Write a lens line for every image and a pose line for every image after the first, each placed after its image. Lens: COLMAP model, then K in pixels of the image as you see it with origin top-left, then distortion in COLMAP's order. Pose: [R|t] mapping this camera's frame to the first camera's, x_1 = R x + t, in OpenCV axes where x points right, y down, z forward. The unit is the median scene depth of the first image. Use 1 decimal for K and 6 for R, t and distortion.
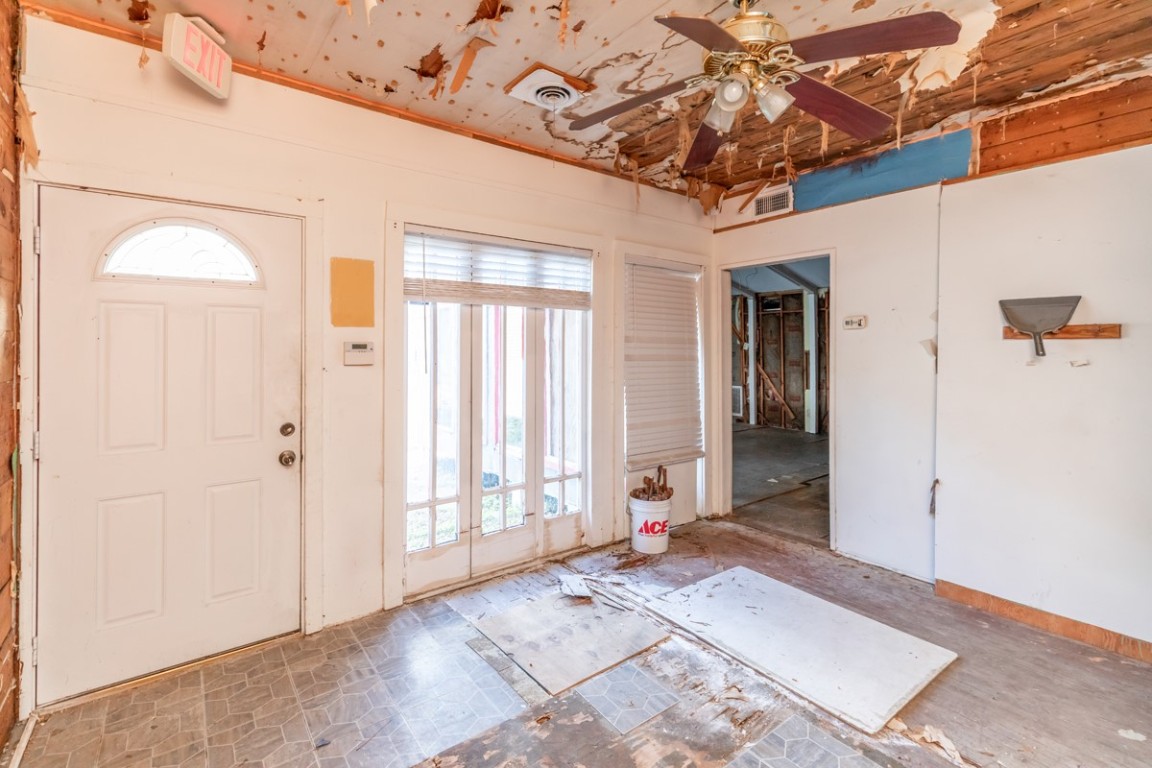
lens RADIAL K [[516.4, 0, 577.2], [0, 516.4, 339.9], [0, 0, 1]] dist [0.008231, -0.001071]
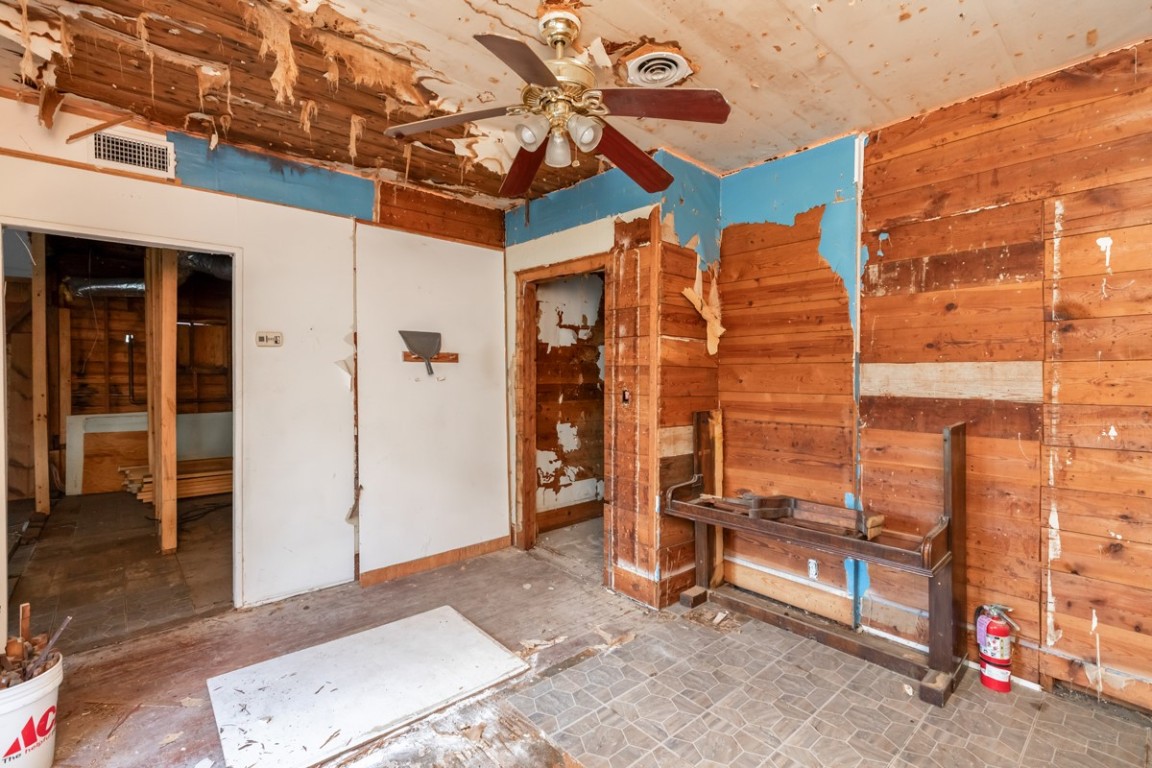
lens RADIAL K [[516.4, 0, 576.8], [0, 516.4, 376.0], [0, 0, 1]] dist [0.008231, -0.001071]
pose [[-0.059198, -0.011648, 0.998178, -0.537116], [-0.020562, 0.999734, 0.010447, 0.013084], [-0.998034, -0.019906, -0.059422, 0.727014]]
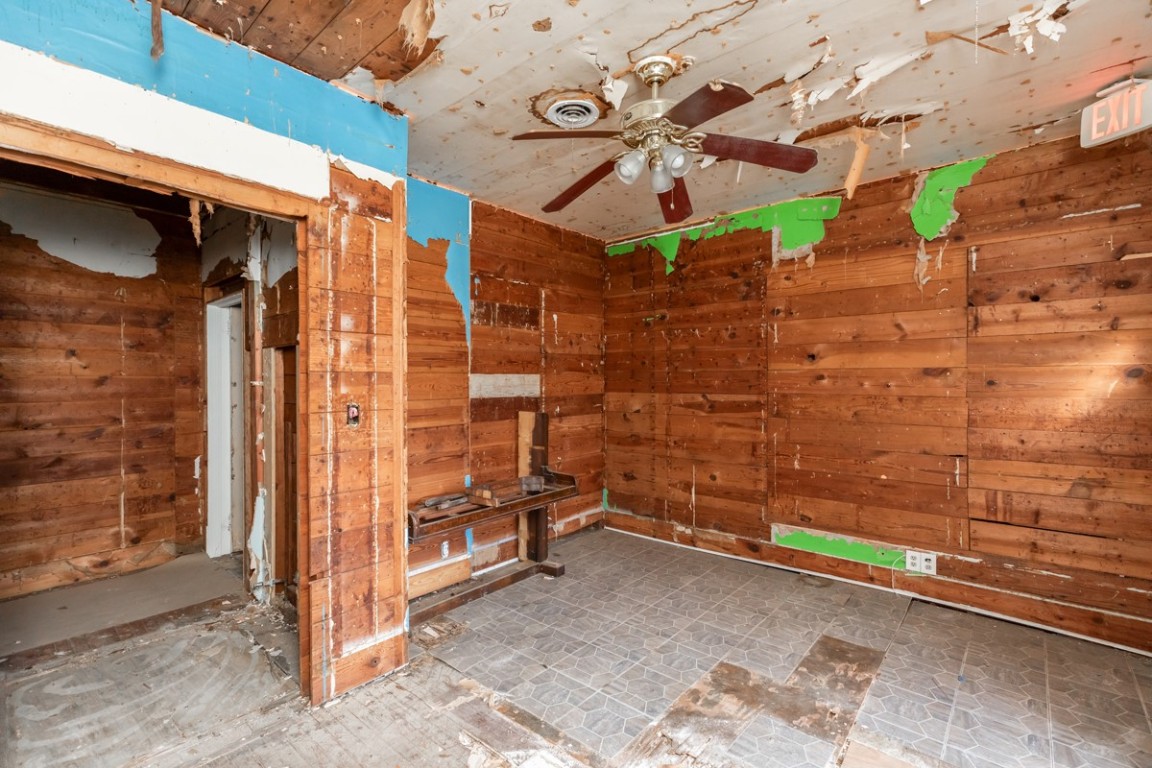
lens RADIAL K [[516.4, 0, 563.9], [0, 516.4, 382.3], [0, 0, 1]] dist [0.008231, -0.001071]
pose [[-0.983914, -0.001560, -0.178638, 0.528879], [0.001457, 0.999859, -0.016756, 0.033565], [0.178639, -0.016747, -0.983772, 1.515801]]
